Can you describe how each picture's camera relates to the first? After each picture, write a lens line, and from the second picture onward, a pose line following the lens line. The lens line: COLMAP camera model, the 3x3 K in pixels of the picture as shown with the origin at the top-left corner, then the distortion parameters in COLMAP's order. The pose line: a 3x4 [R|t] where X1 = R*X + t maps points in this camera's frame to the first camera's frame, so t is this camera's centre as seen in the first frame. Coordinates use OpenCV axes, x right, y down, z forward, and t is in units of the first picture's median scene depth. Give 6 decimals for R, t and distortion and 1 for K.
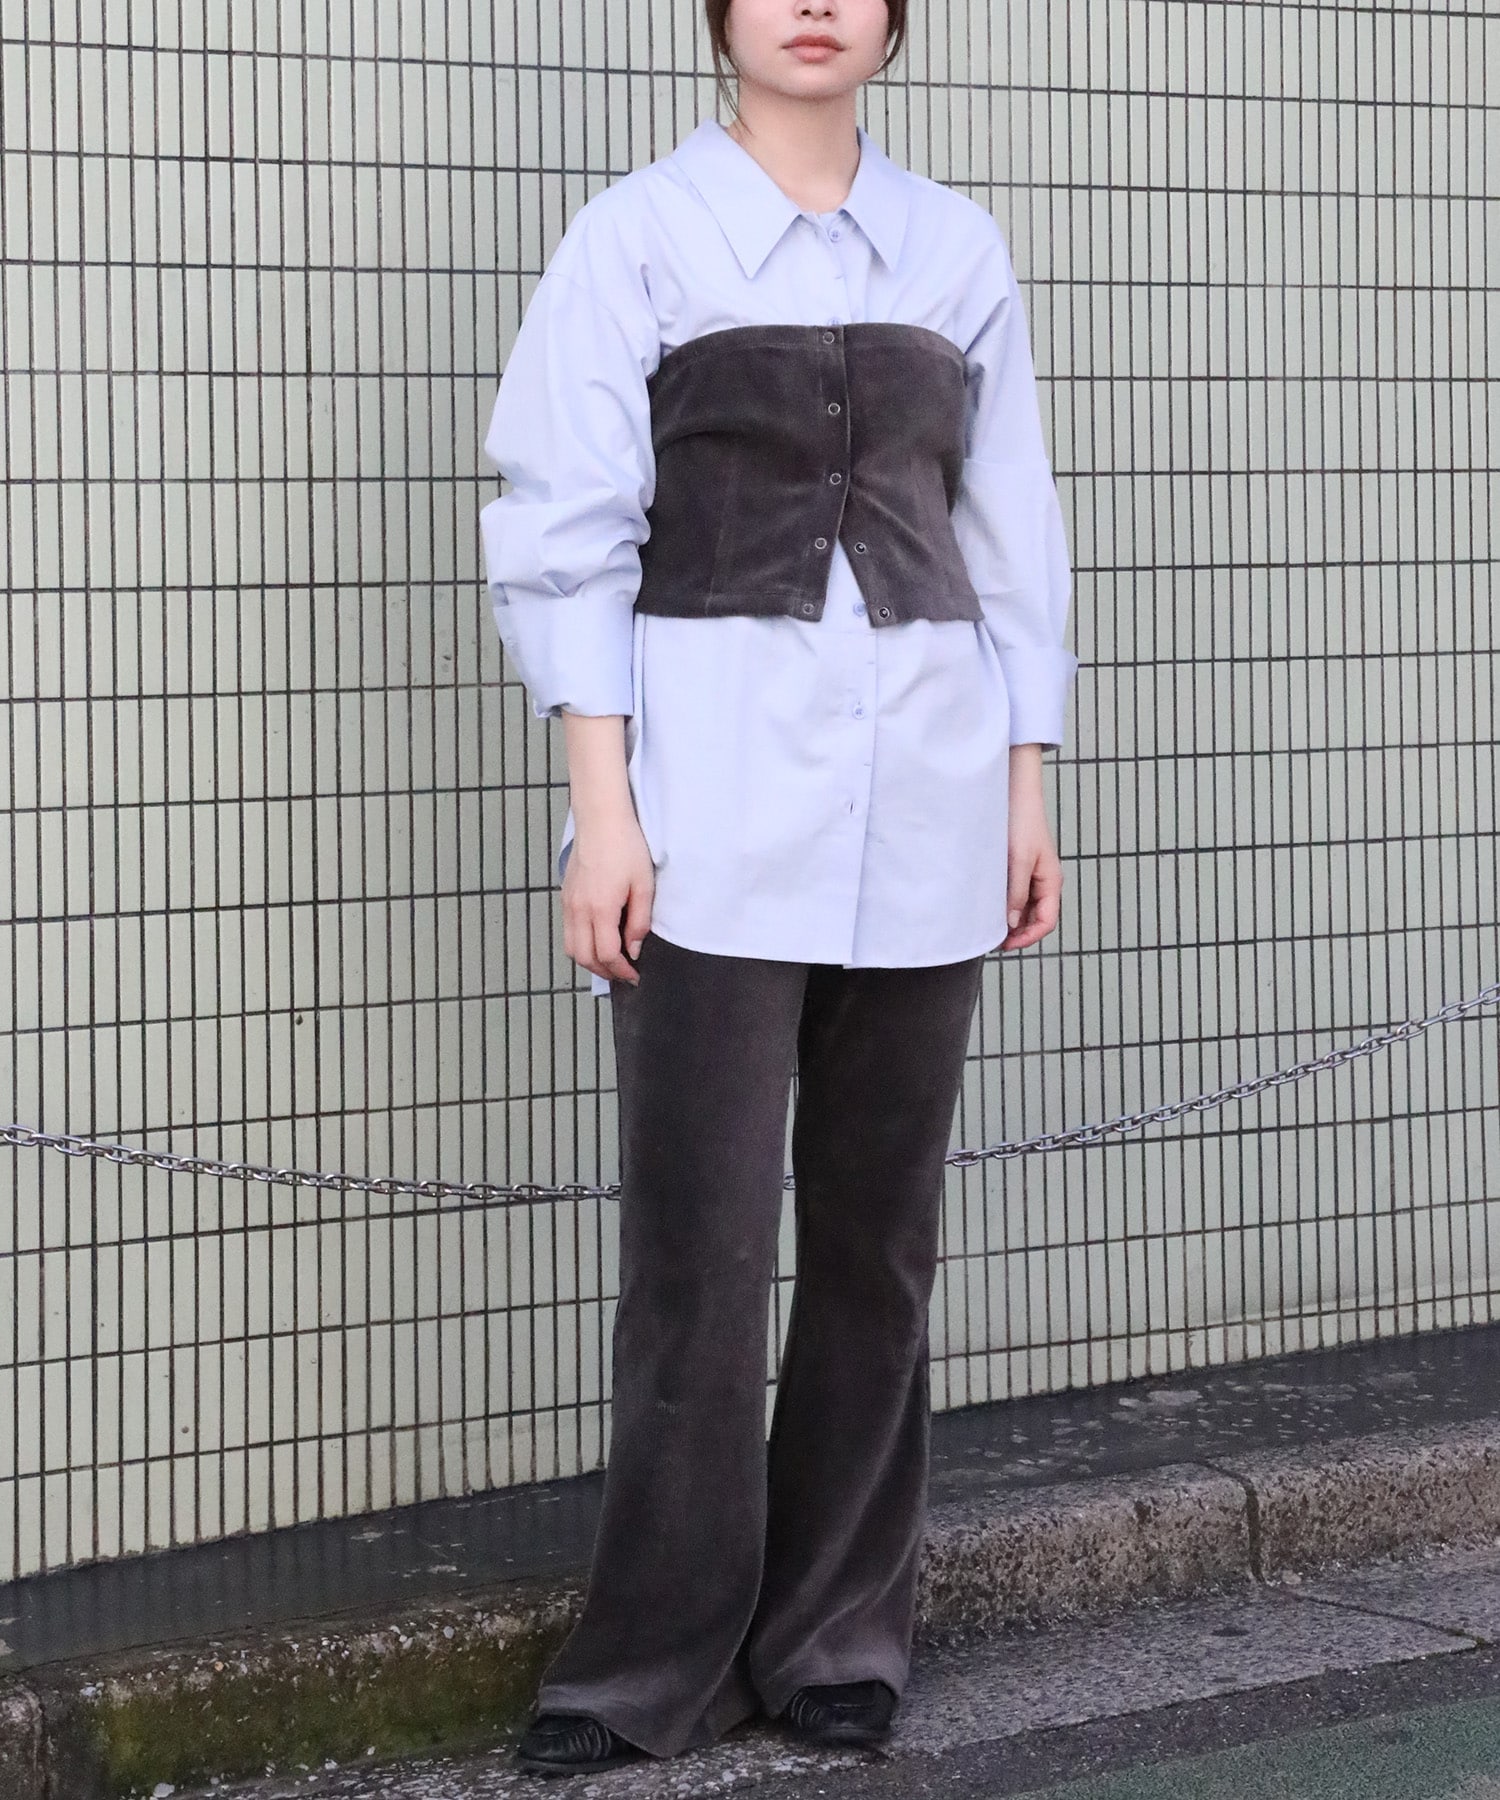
lens RADIAL K [[3021.3, 0, 749.7], [0, 3021.3, 893.1], [0, 0, 1]] dist [0.019458, 0.000000]
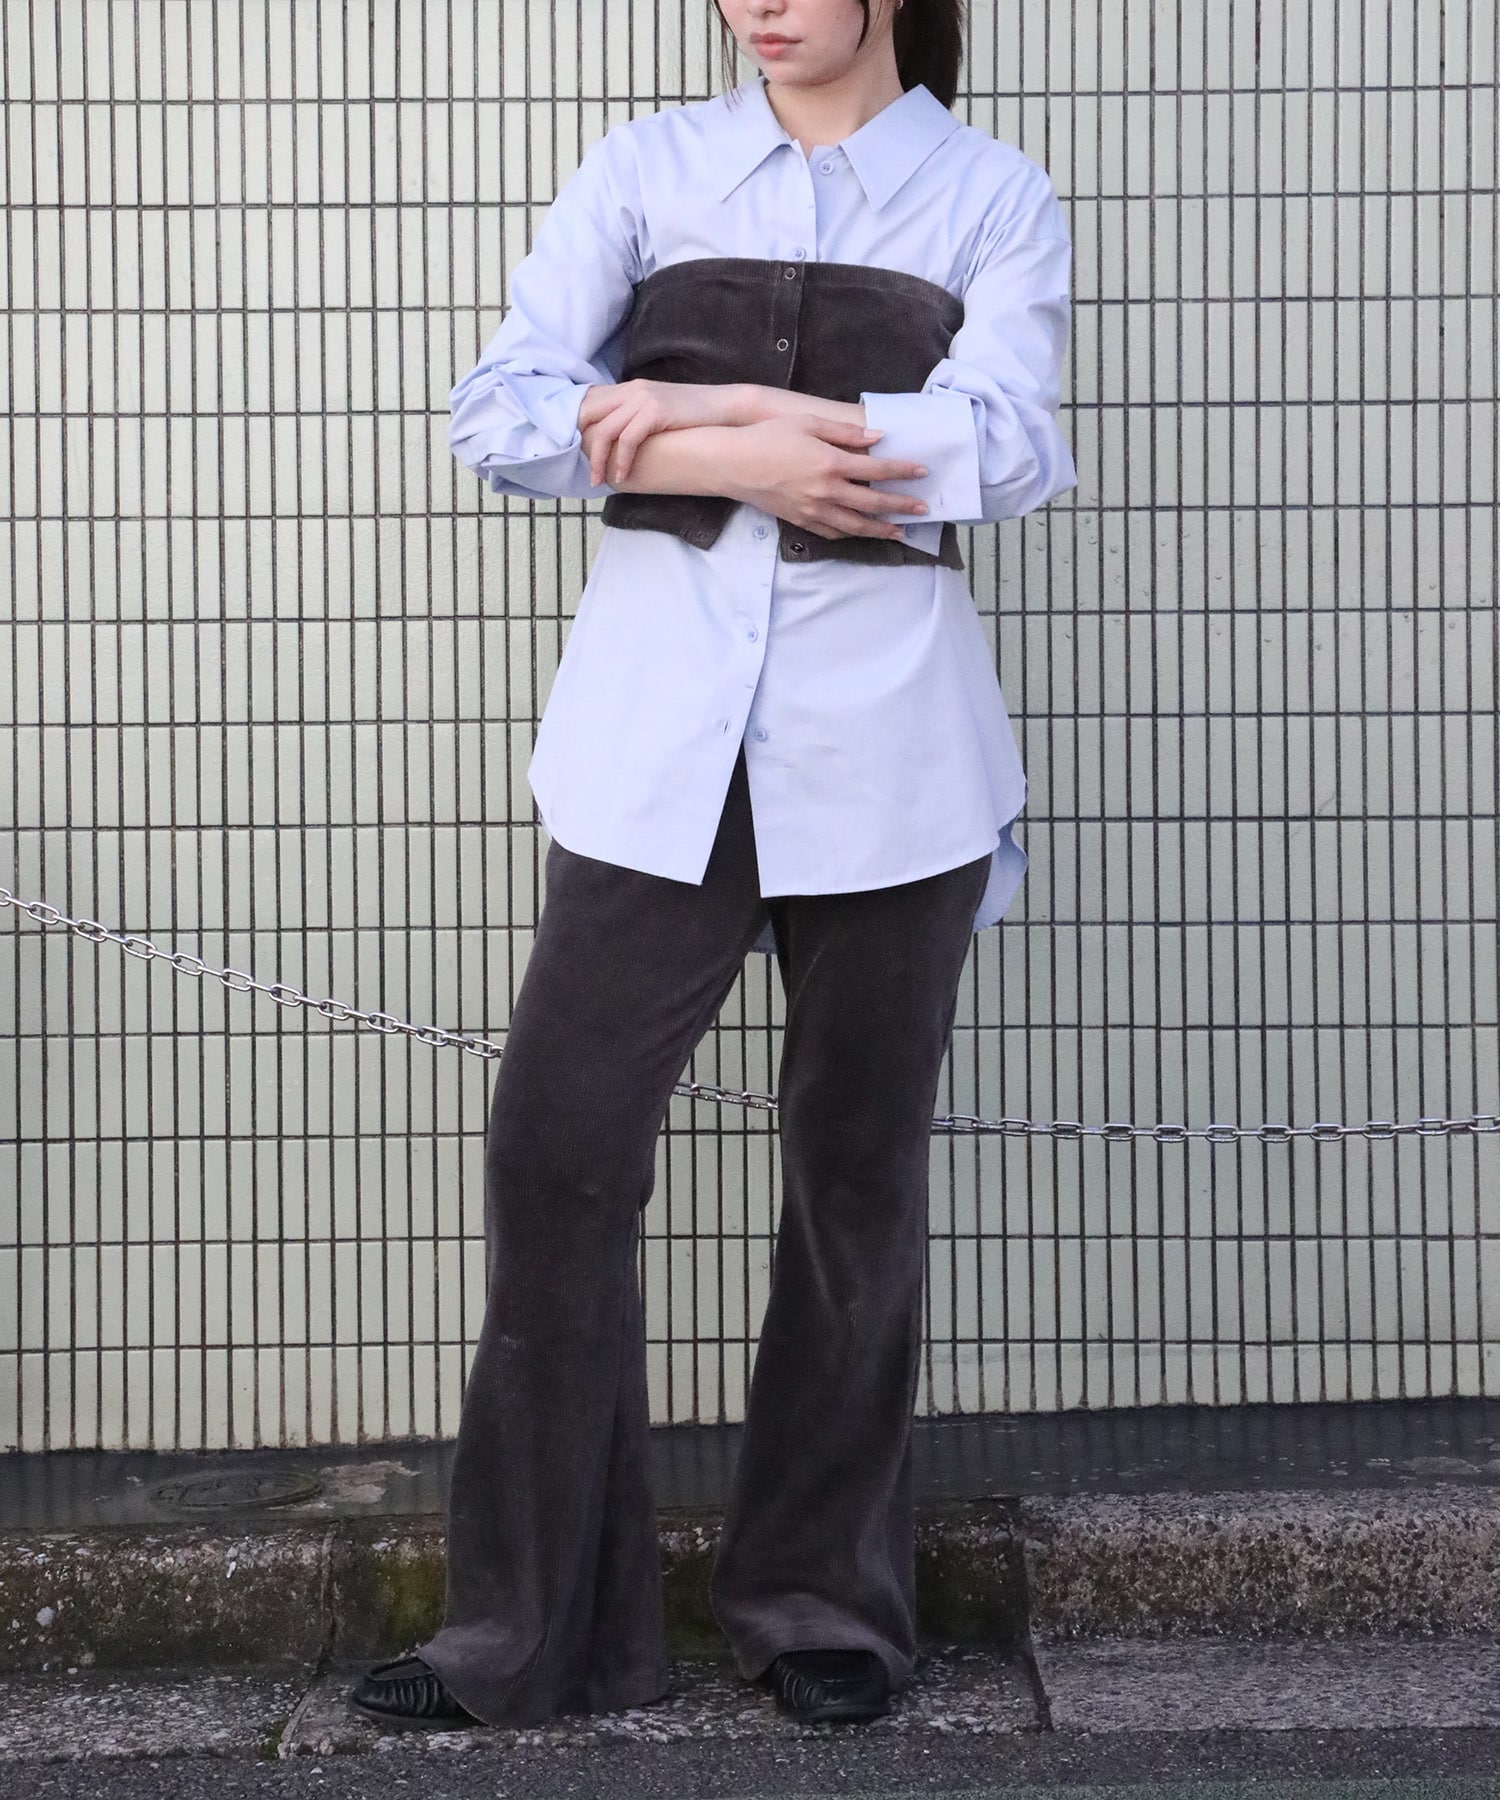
lens RADIAL K [[3015.4, 0, 750.1], [0, 3015.4, 908.3], [0, 0, 1]] dist [0.069148, 0.000000]
pose [[0.921828, 0.061367, -0.382711, 0.248826], [-0.047855, 0.997852, 0.044737, -0.013237], [0.384634, -0.022925, 0.922784, 0.055736]]
